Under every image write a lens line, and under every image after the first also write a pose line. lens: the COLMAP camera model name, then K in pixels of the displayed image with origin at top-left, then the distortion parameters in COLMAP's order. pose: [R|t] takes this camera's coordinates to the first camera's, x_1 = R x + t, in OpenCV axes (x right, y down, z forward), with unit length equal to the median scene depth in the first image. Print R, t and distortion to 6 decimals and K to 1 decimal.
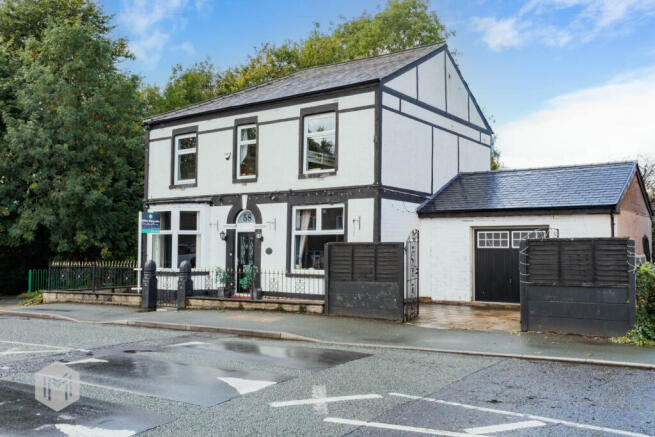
lens RADIAL K [[612.7, 0, 325.6], [0, 612.7, 217.0], [0, 0, 1]] dist [-0.002612, 0.000000]
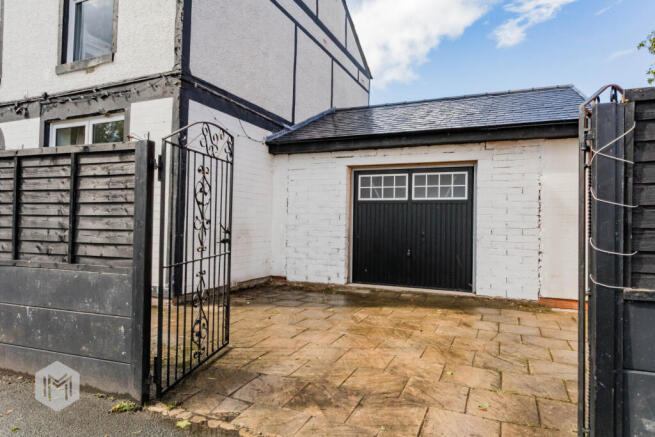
lens RADIAL K [[427.4, 0, 328.0], [0, 427.4, 217.9], [0, 0, 1]] dist [-0.002772, -0.001097]
pose [[0.978514, 0.012145, 0.205821, 0.124953], [-0.021300, 0.998877, 0.042326, 0.050211], [-0.205076, -0.045800, 0.977674, 0.566574]]
